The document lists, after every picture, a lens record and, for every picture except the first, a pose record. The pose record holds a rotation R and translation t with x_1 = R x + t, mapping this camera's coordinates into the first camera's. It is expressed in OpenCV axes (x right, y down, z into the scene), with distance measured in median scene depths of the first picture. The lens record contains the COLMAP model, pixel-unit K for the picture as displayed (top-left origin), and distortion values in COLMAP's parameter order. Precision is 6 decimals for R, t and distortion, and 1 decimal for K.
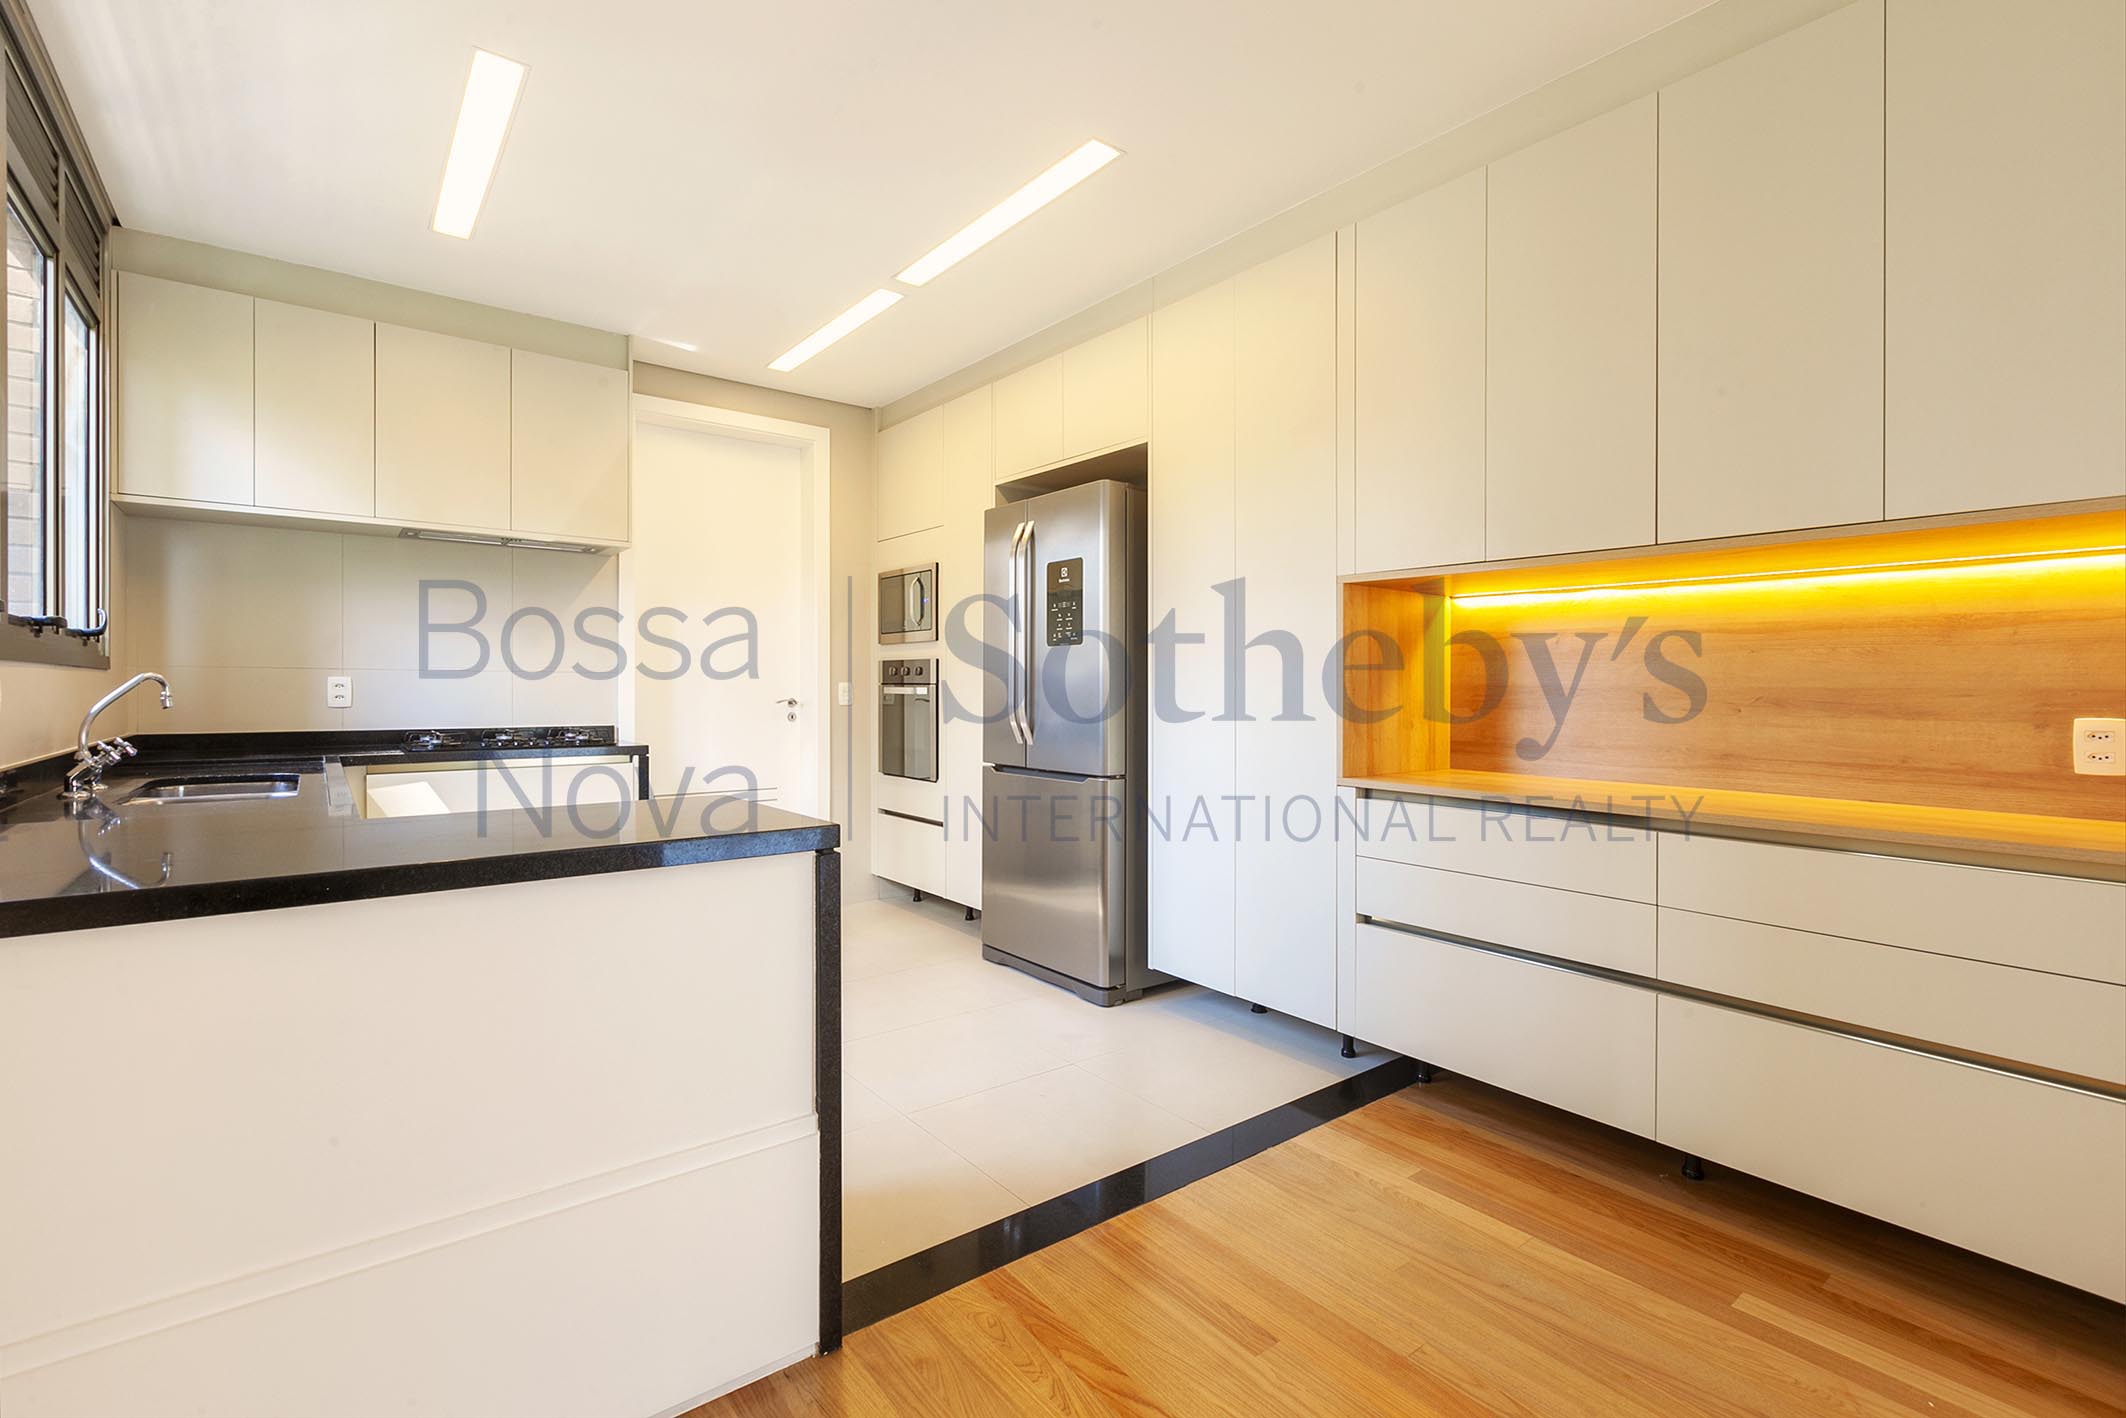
lens RADIAL K [[960.9, 0, 1057.4], [0, 960.9, 688.7], [0, 0, 1]] dist [-0.000492, -0.000136]
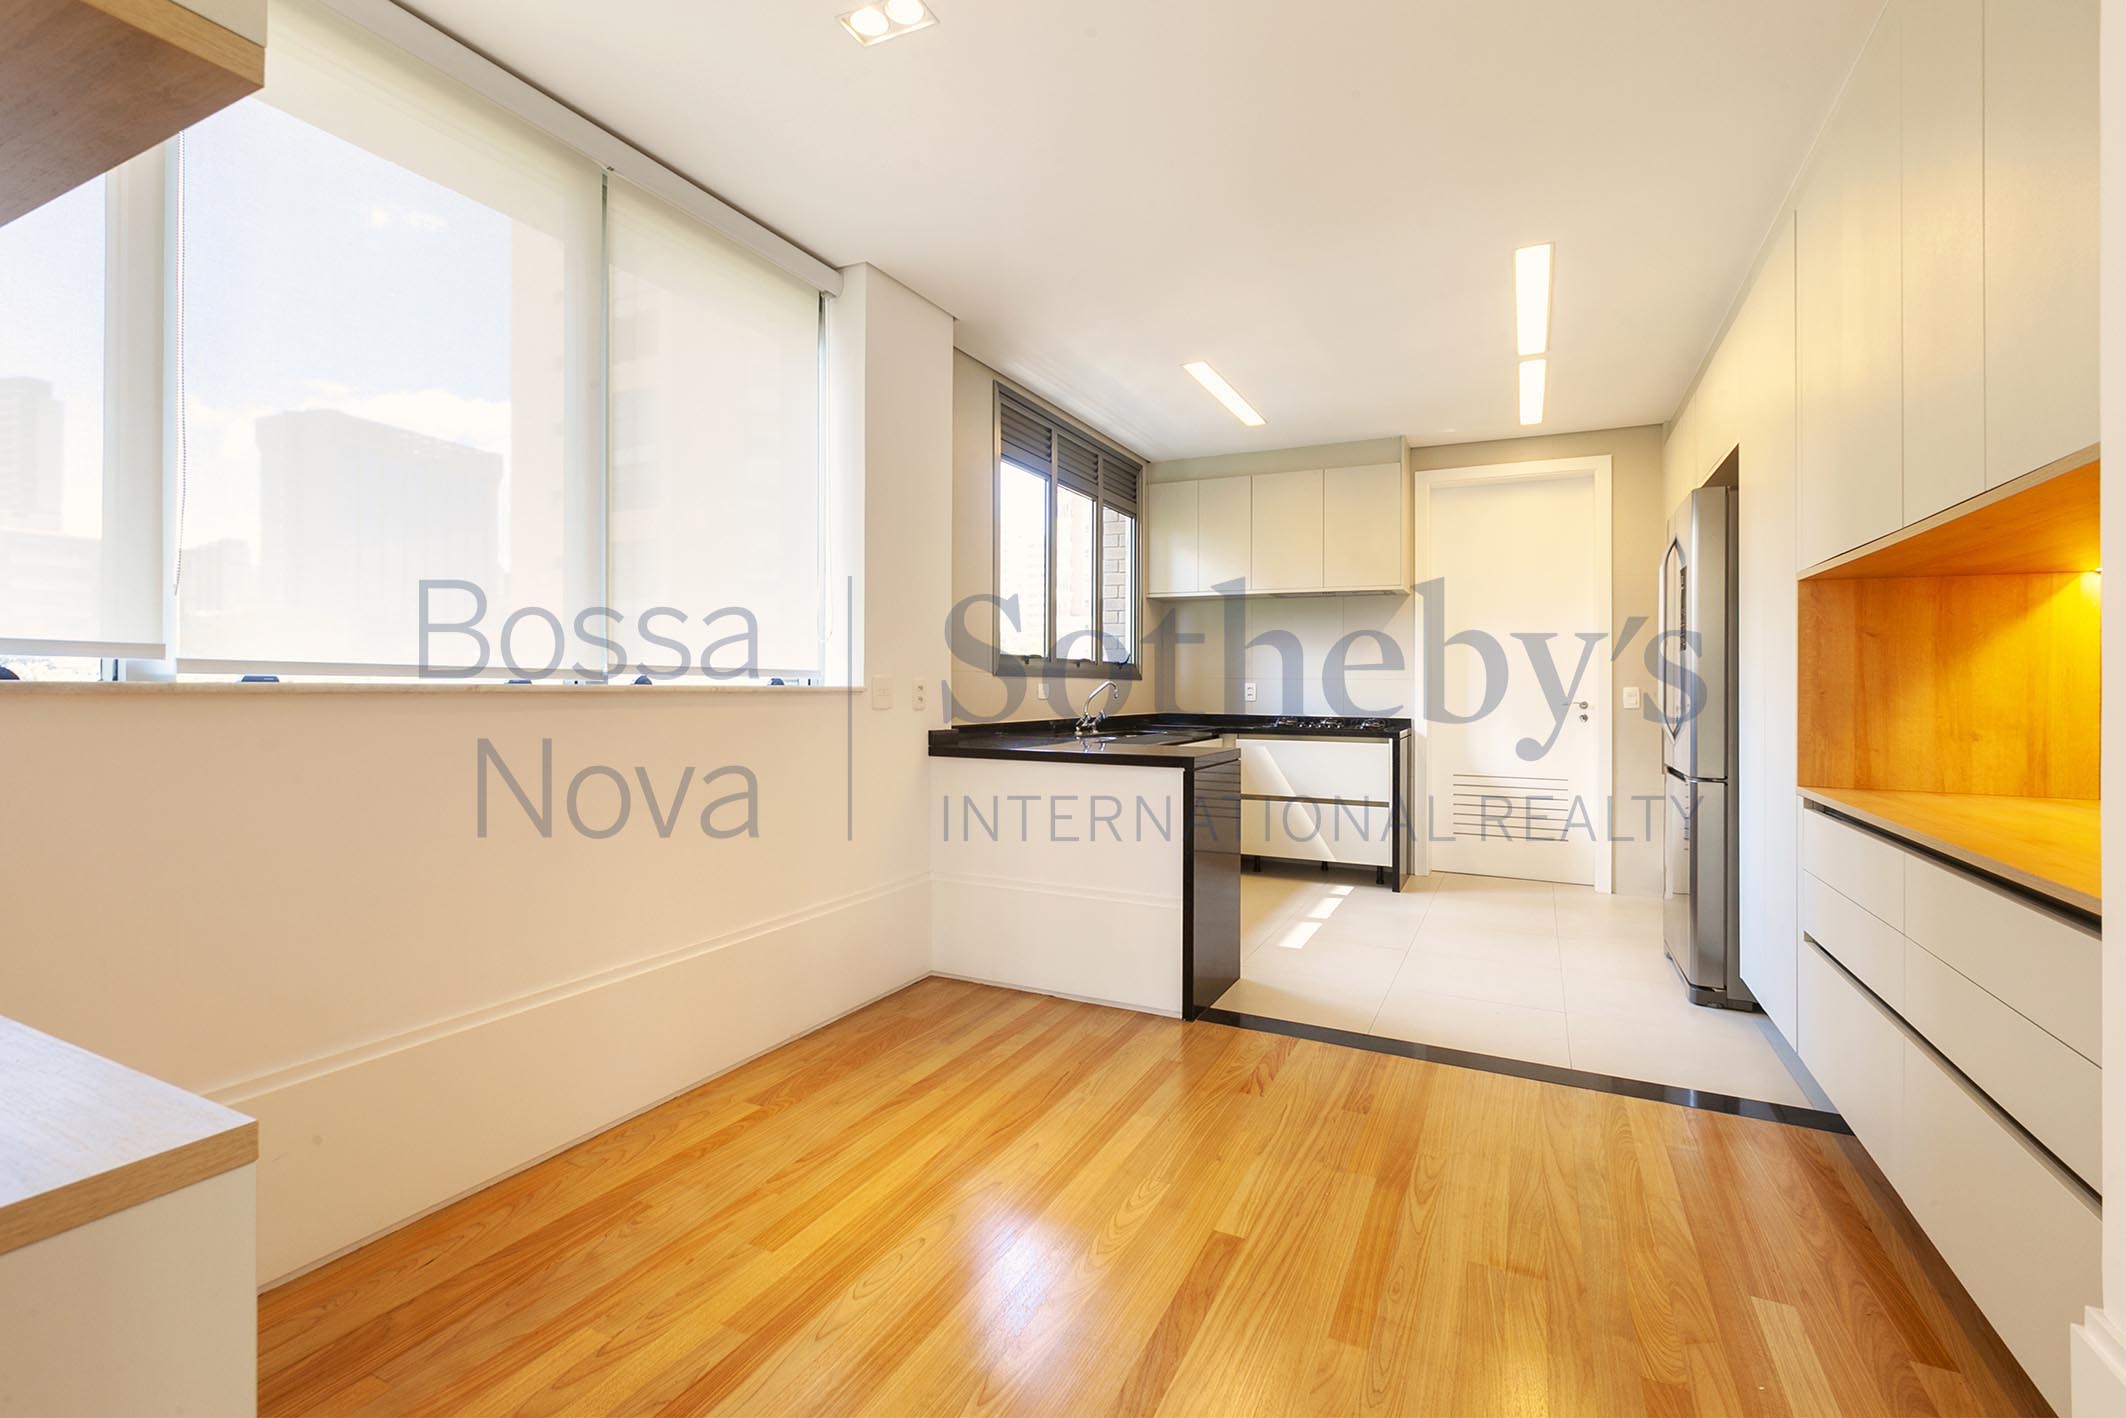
lens RADIAL K [[960.9, 0, 1057.4], [0, 960.9, 688.7], [0, 0, 1]] dist [-0.000492, -0.000136]
pose [[0.435264, 0.000638, -0.900303, 0.743931], [-0.006418, 0.999977, -0.002394, 0.003570], [0.900280, 0.006820, 0.435258, -0.060871]]
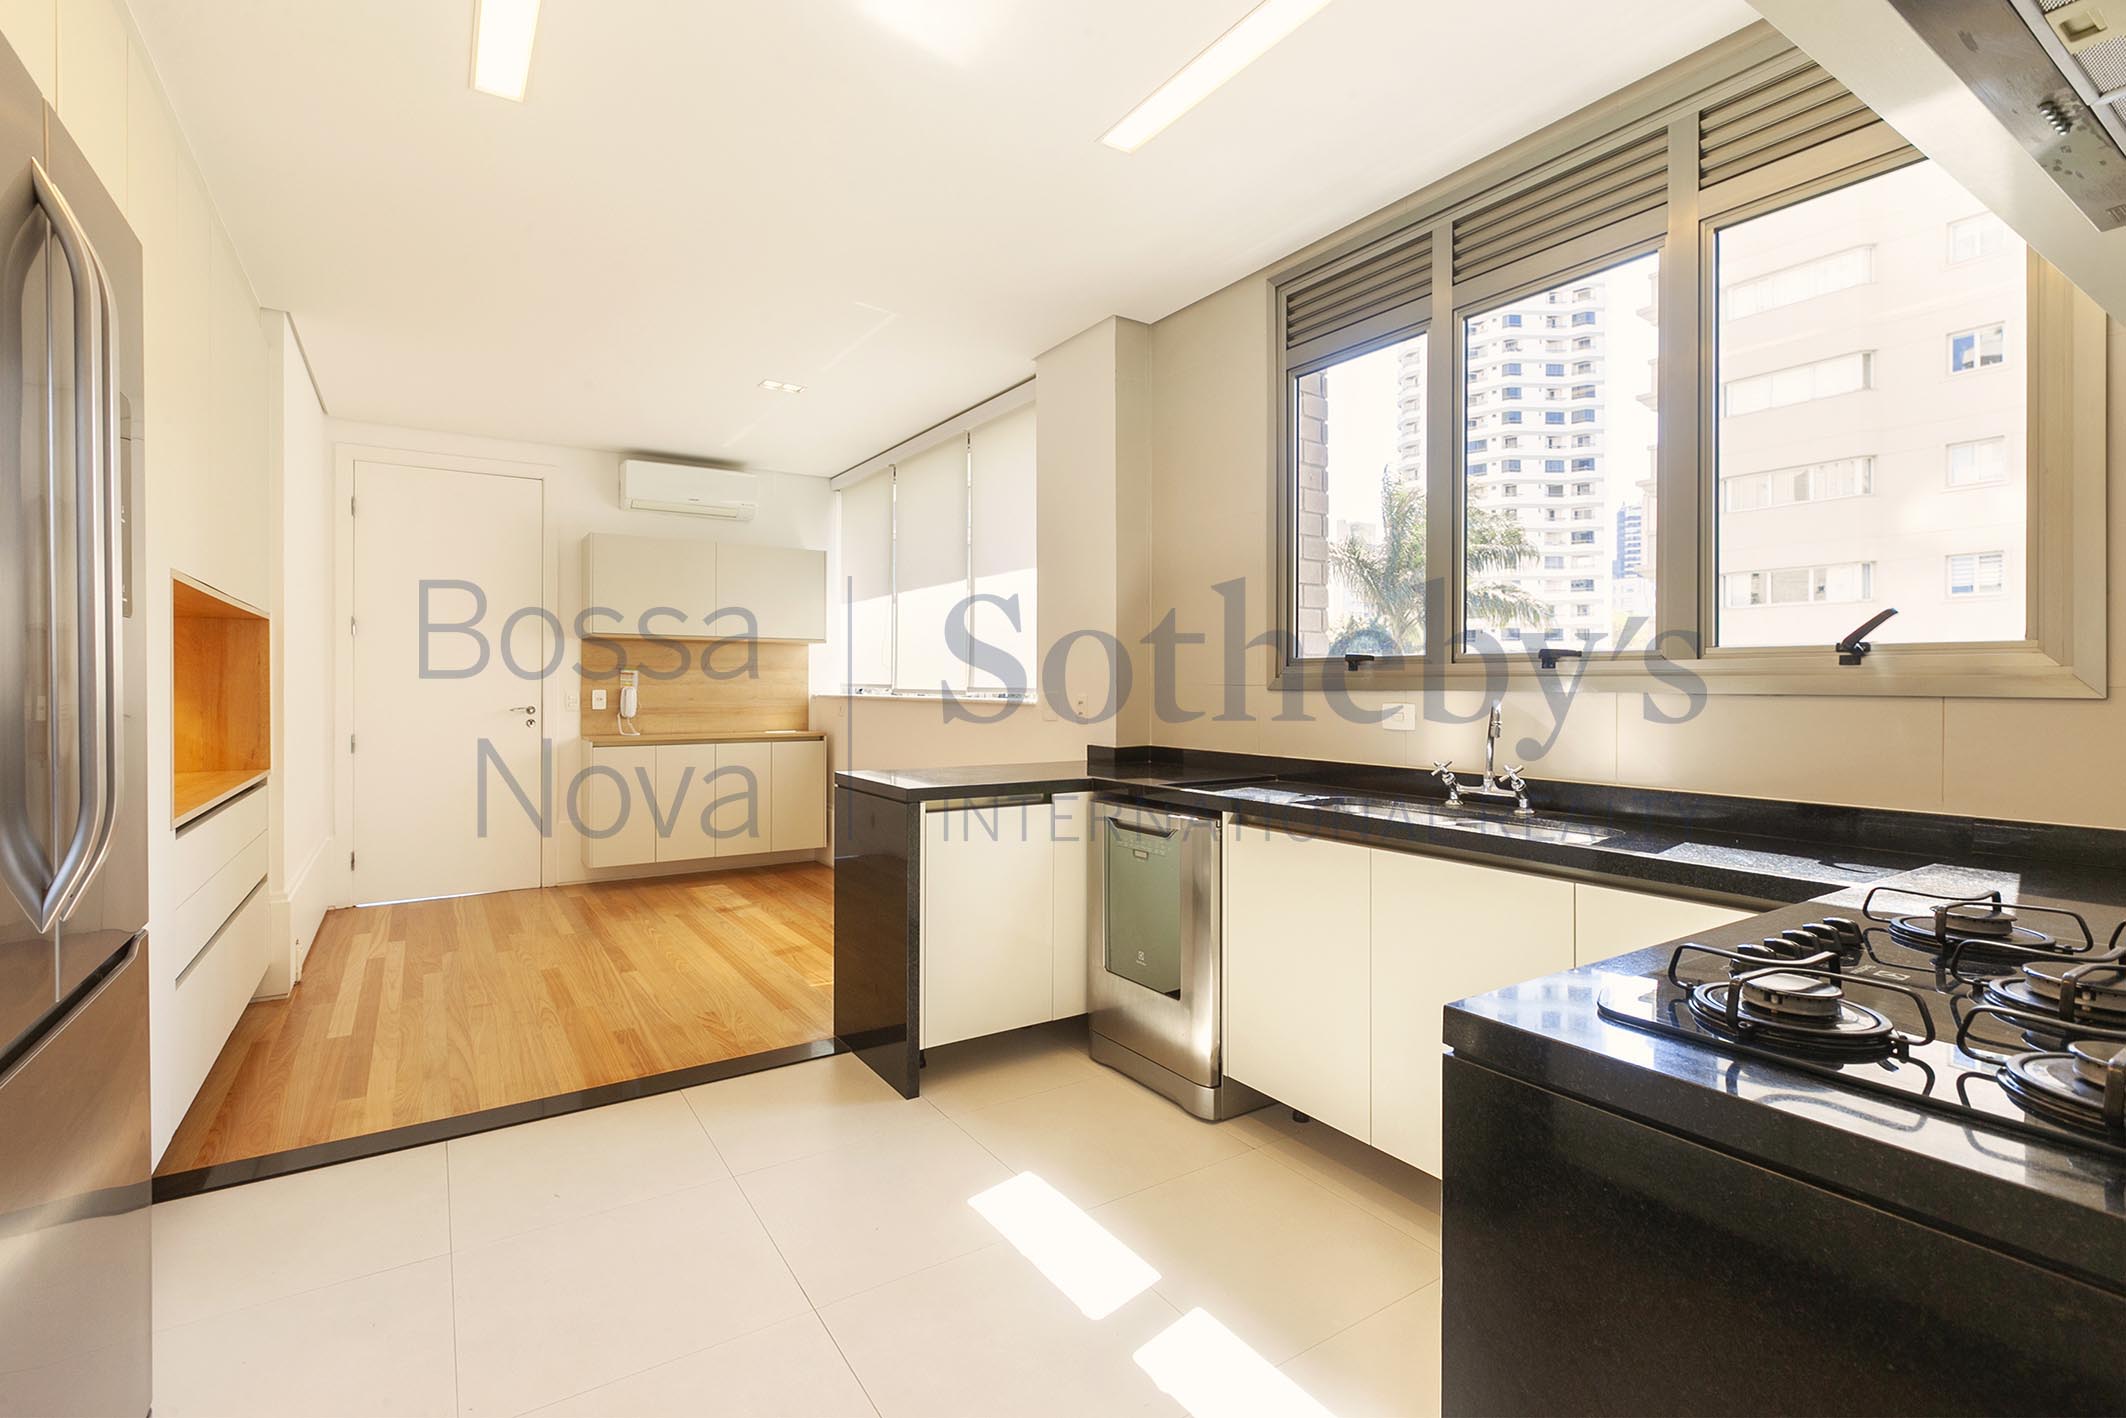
lens RADIAL K [[960.9, 0, 1057.4], [0, 960.9, 688.7], [0, 0, 1]] dist [-0.000492, -0.000136]
pose [[-0.996604, -0.000660, 0.082340, -0.484129], [-0.000099, 0.999977, 0.006817, -0.026390], [-0.082343, 0.006786, -0.996581, 1.590949]]
